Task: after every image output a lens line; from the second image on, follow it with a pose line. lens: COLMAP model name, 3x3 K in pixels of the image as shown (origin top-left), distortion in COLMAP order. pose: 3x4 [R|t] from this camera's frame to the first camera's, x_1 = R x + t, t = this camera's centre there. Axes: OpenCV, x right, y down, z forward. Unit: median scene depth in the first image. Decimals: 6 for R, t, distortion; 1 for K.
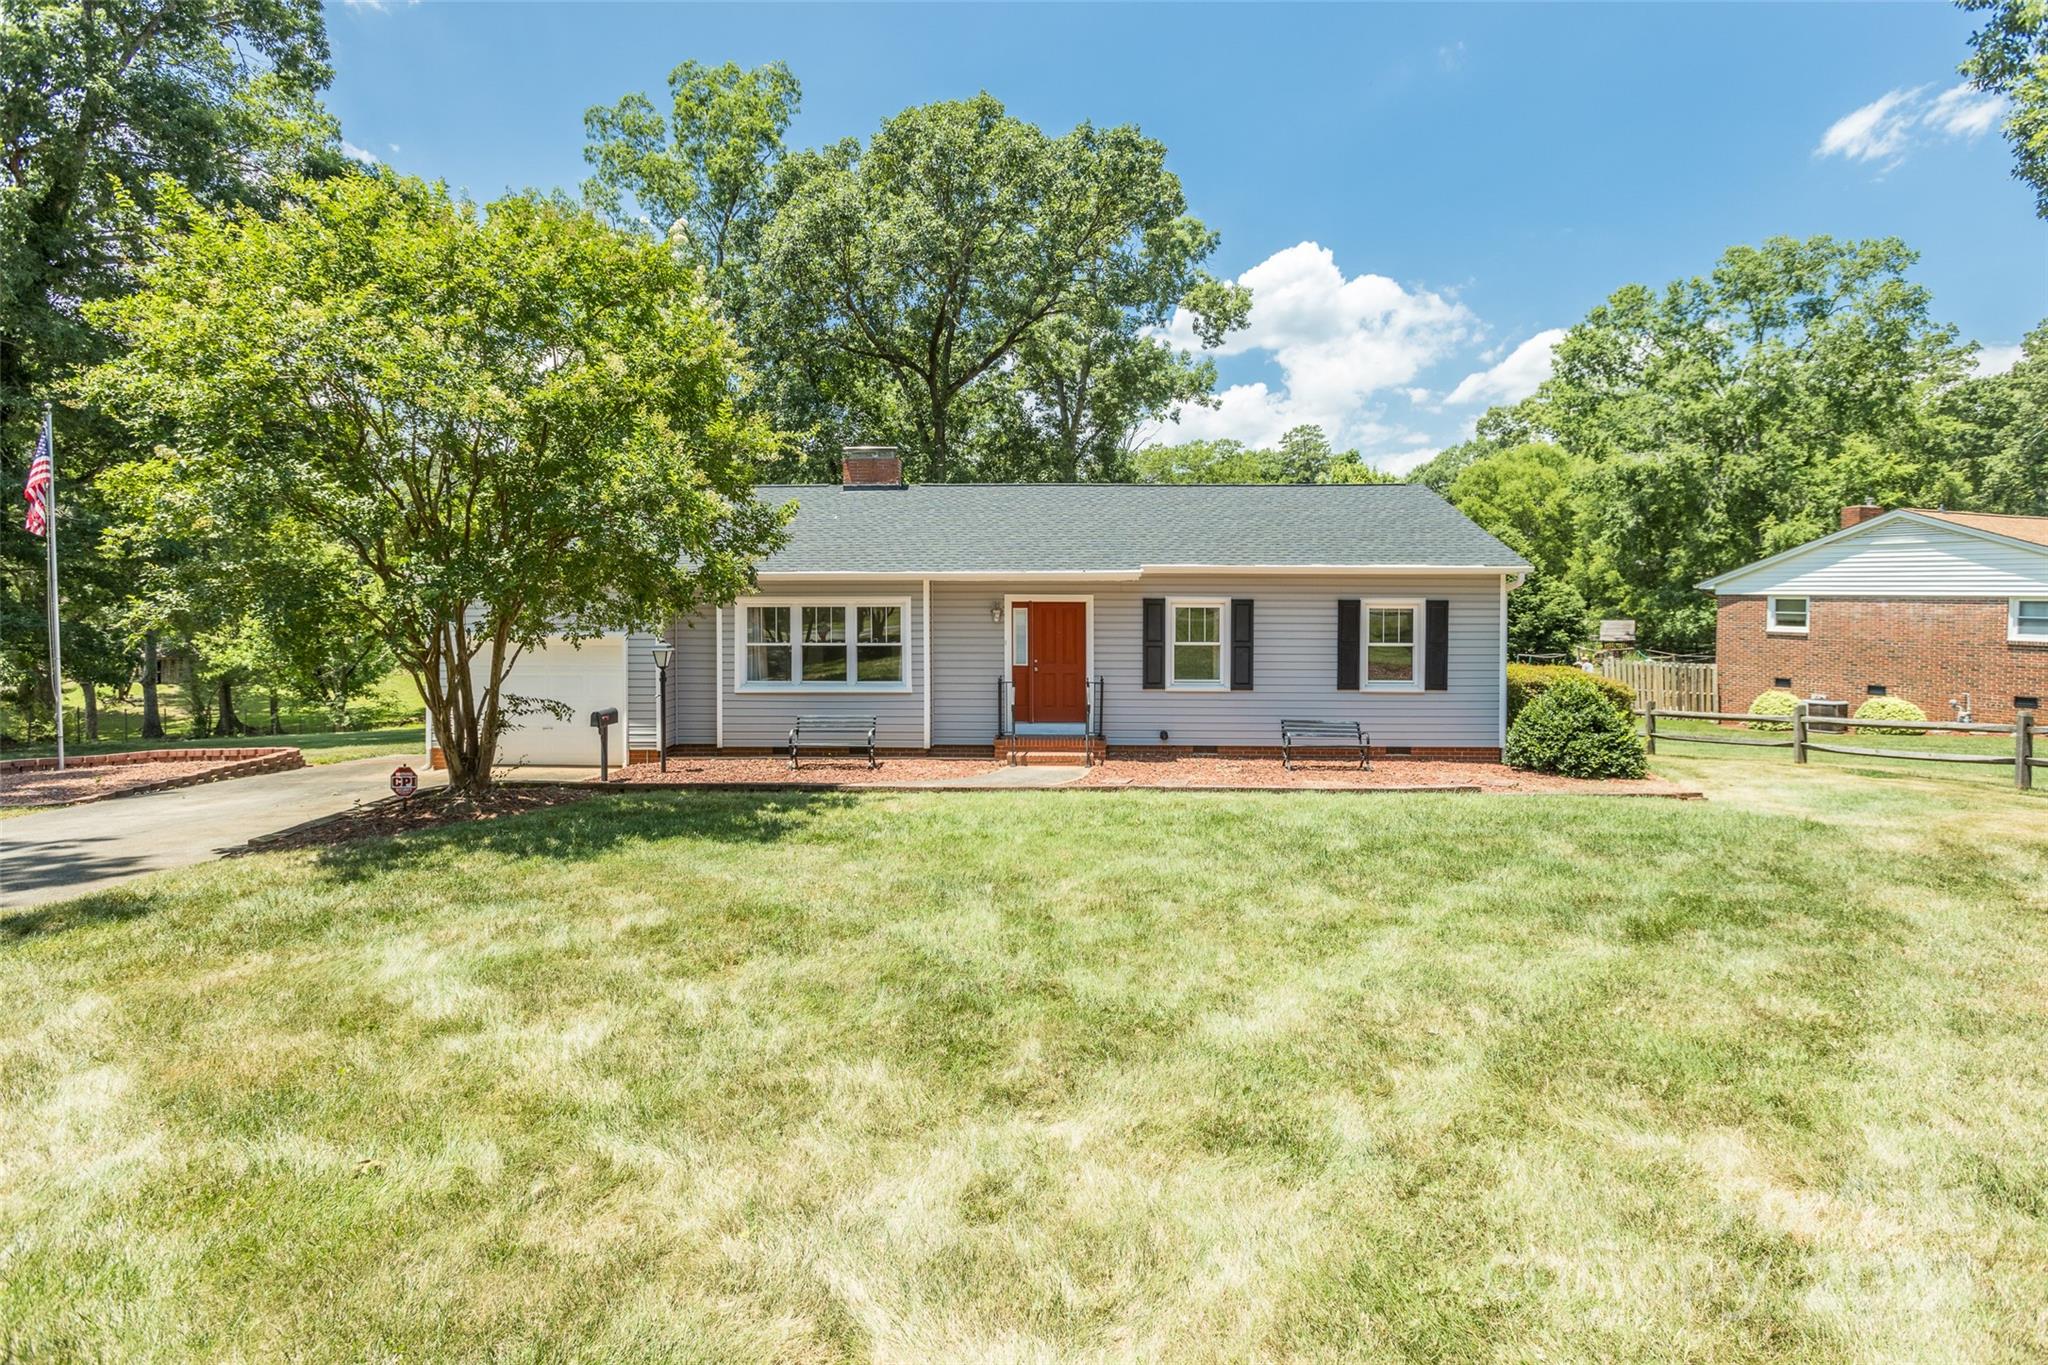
lens RADIAL K [[942.9, 0, 1039.1], [0, 942.9, 662.3], [0, 0, 1]] dist [-0.013333, 0.000642]
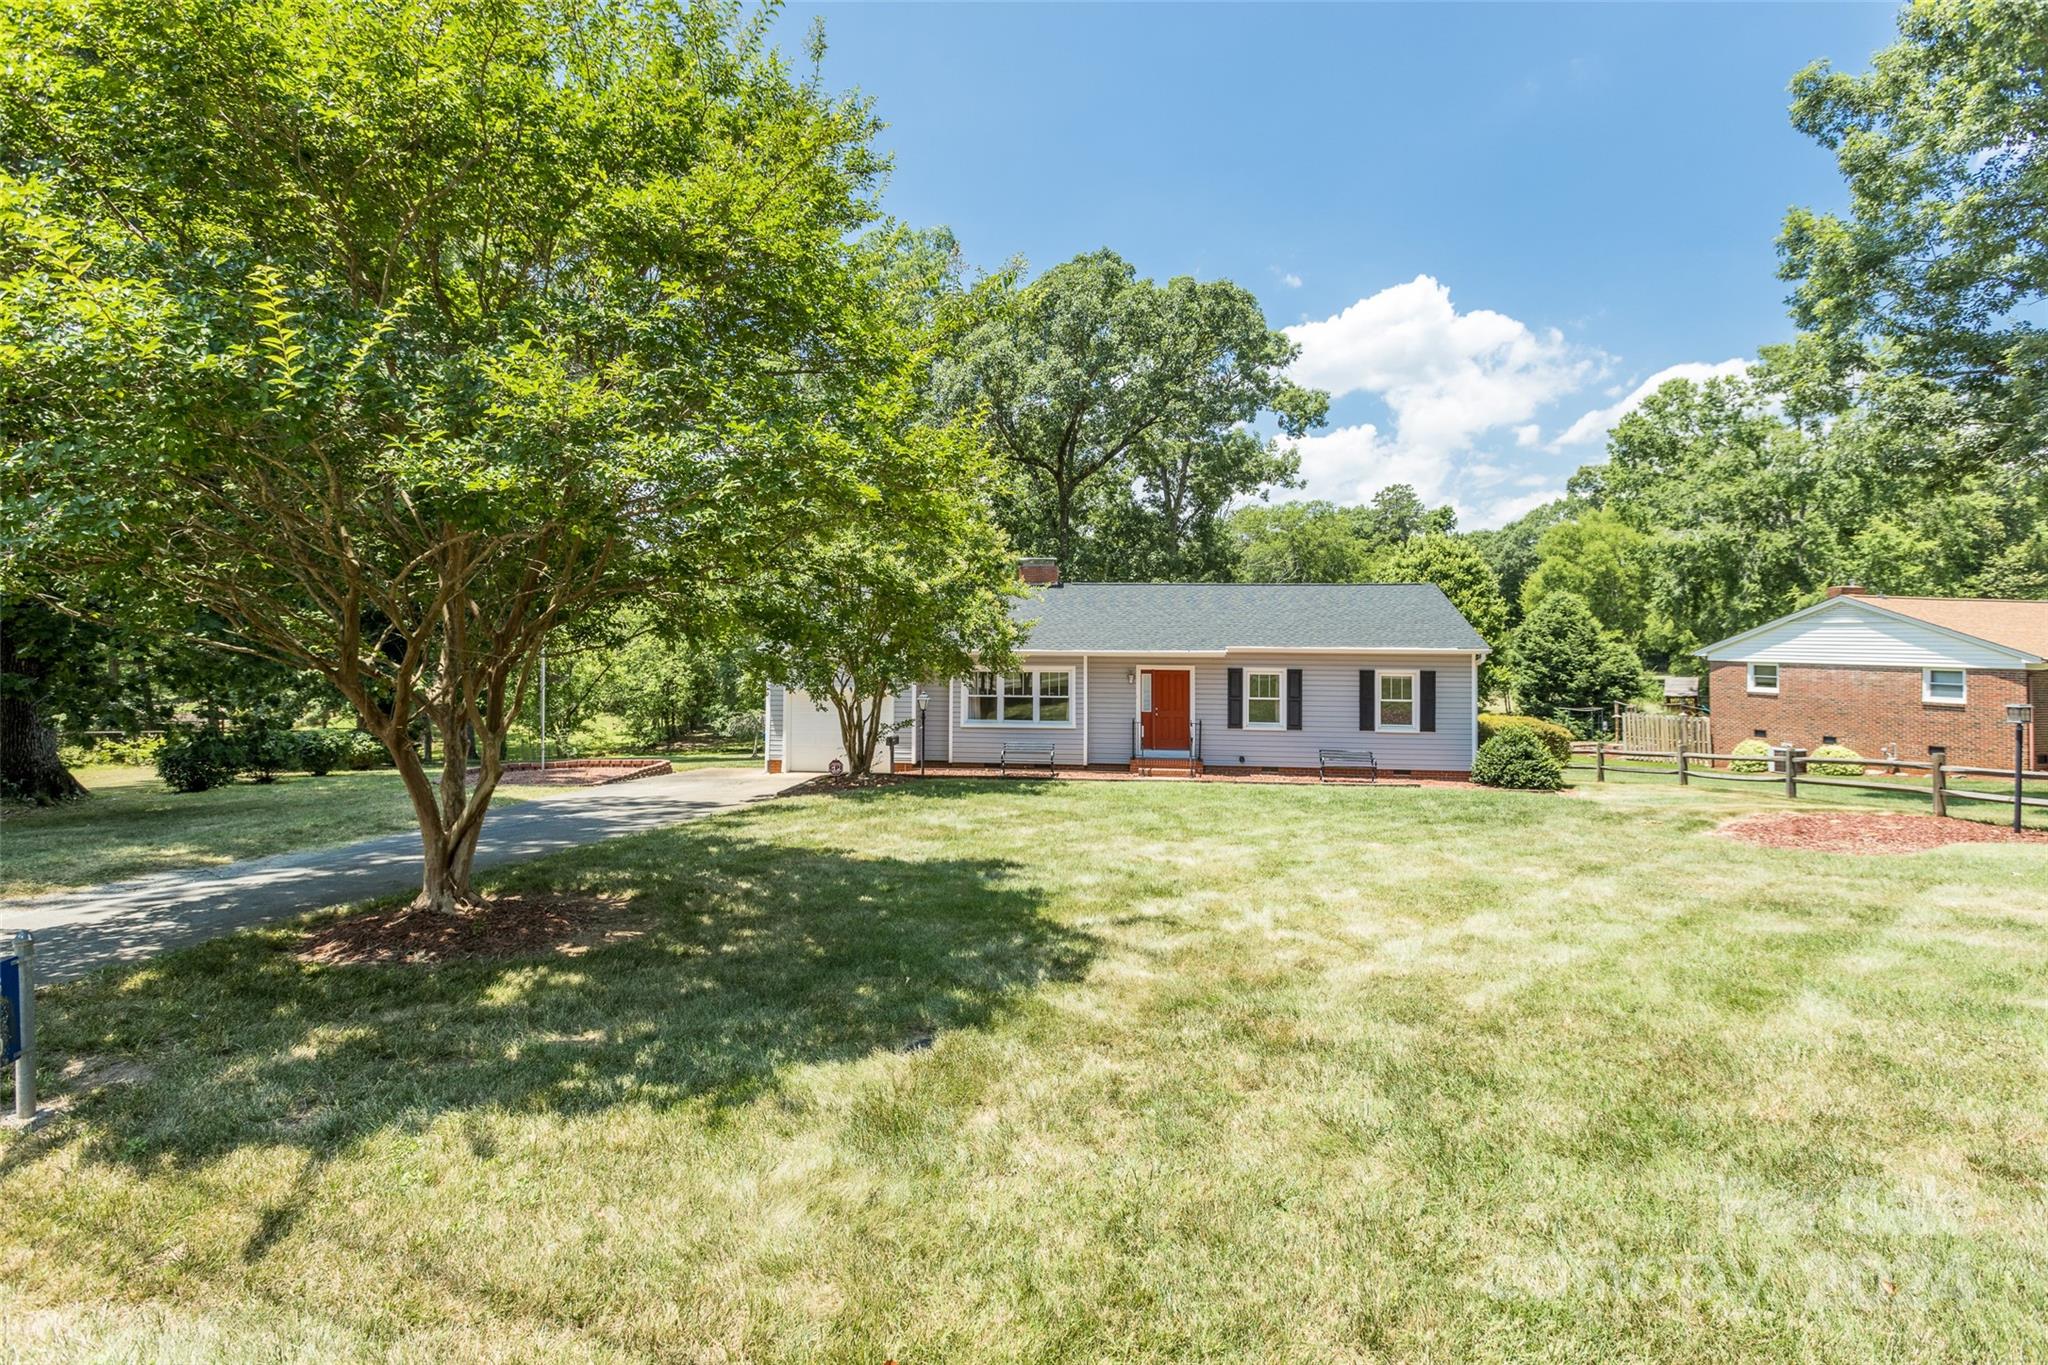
lens RADIAL K [[939.4, 0, 1072.0], [0, 939.4, 672.1], [0, 0, 1]] dist [0.000014, -0.000470]
pose [[0.997741, 0.008598, -0.066626, -0.023638], [-0.011280, 0.999137, -0.039976, 0.000848], [0.066224, 0.040638, 0.996977, -0.312802]]
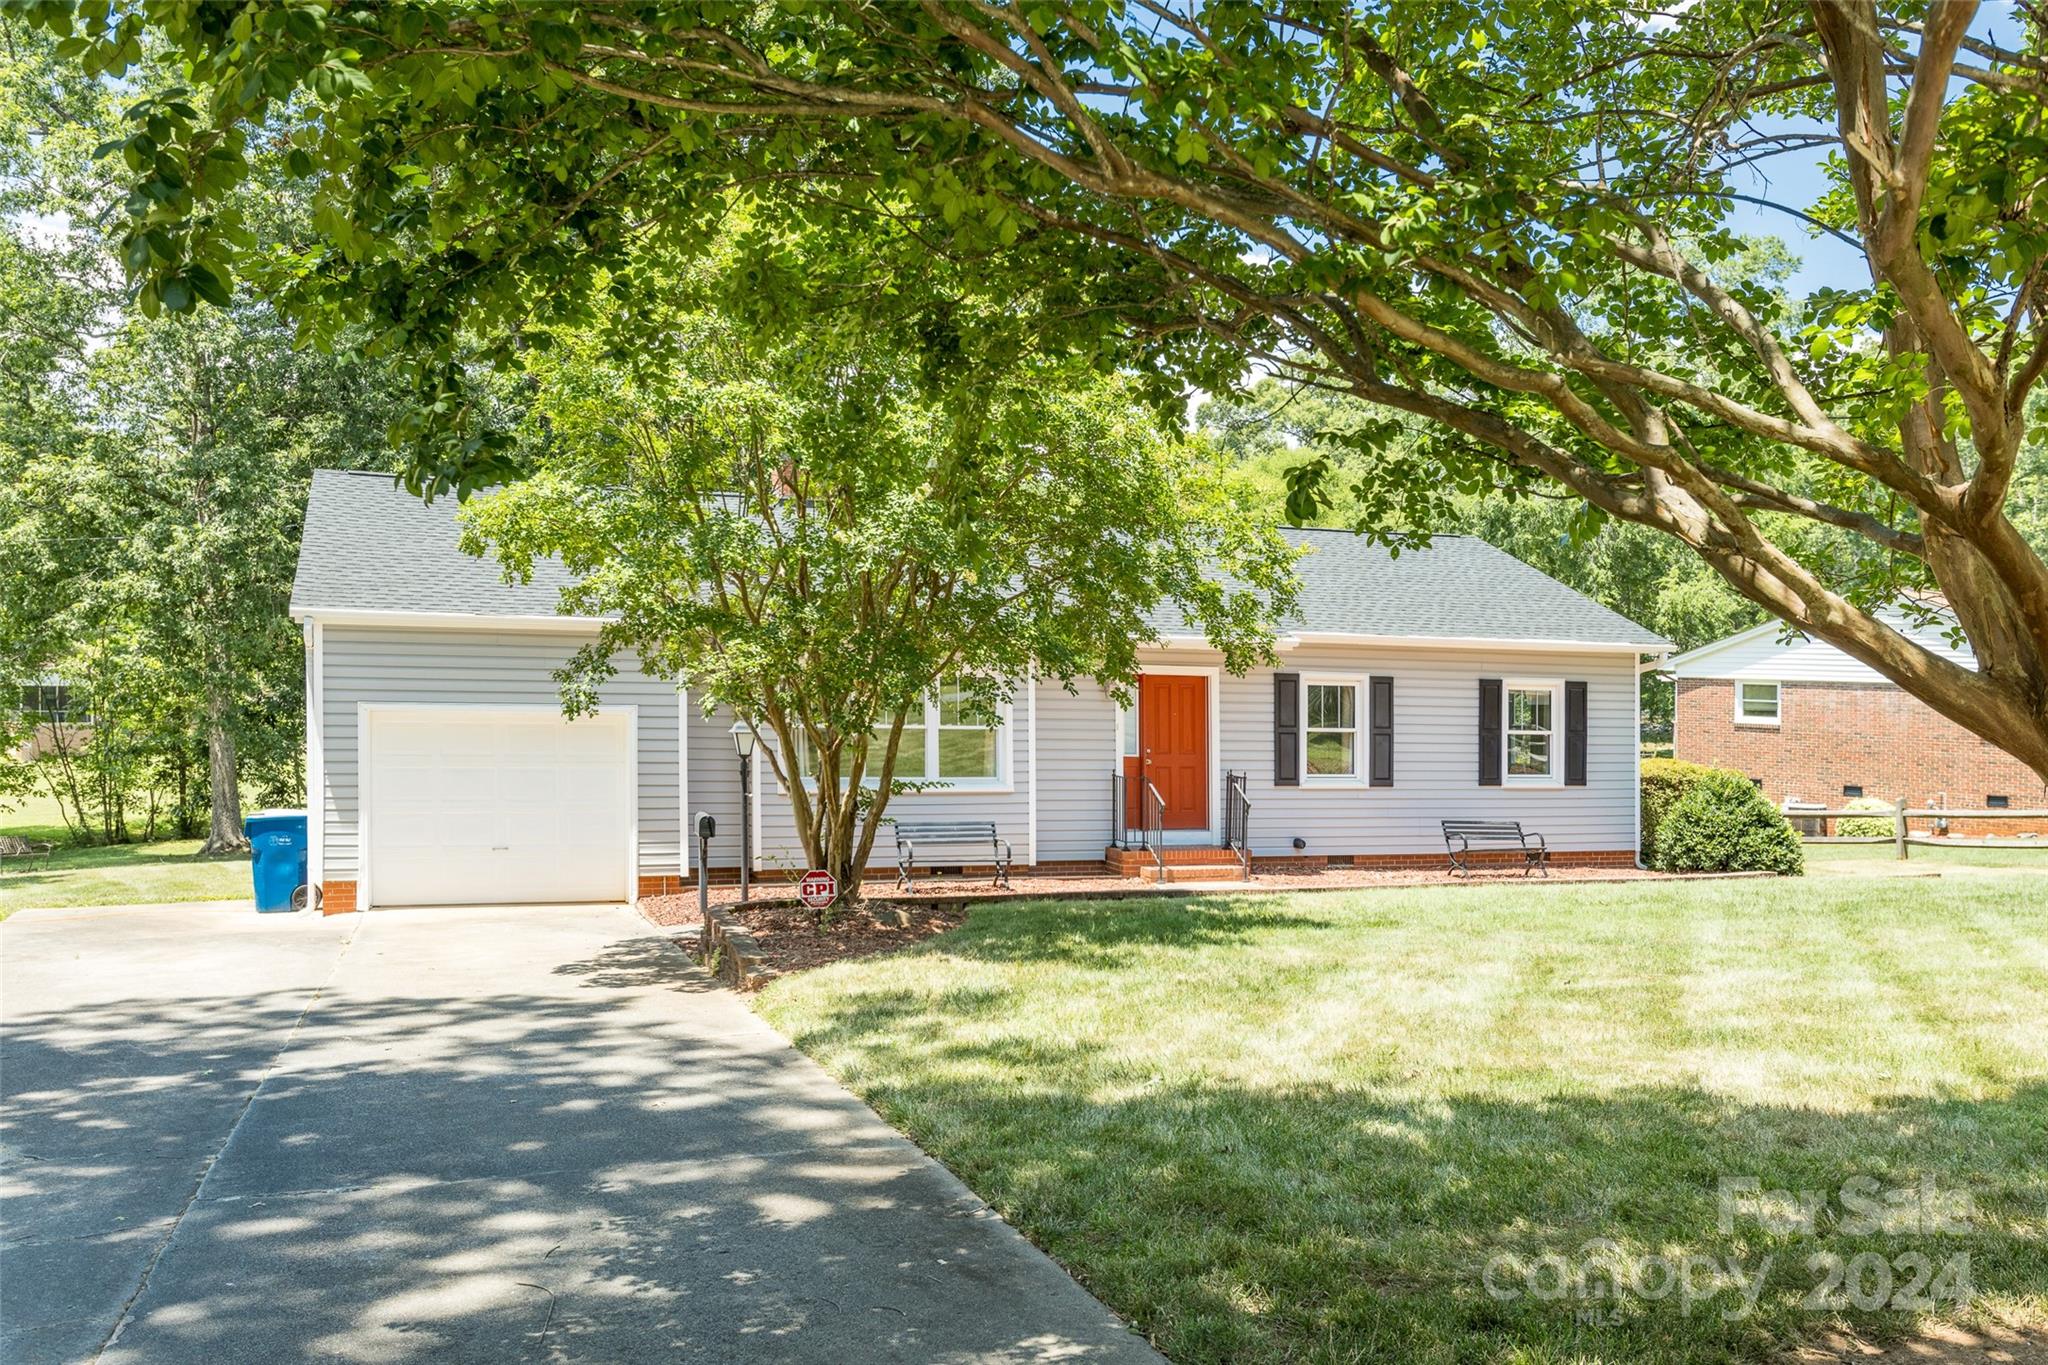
lens RADIAL K [[1604.6, 0, 1027.7], [0, 1604.6, 697.0], [0, 0, 1]] dist [-0.015989, -0.006260]
pose [[0.936416, 0.014008, 0.350613, -0.341593], [0.002249, 0.998943, -0.045917, 0.008883], [-0.350885, 0.043785, 0.935394, -0.122136]]
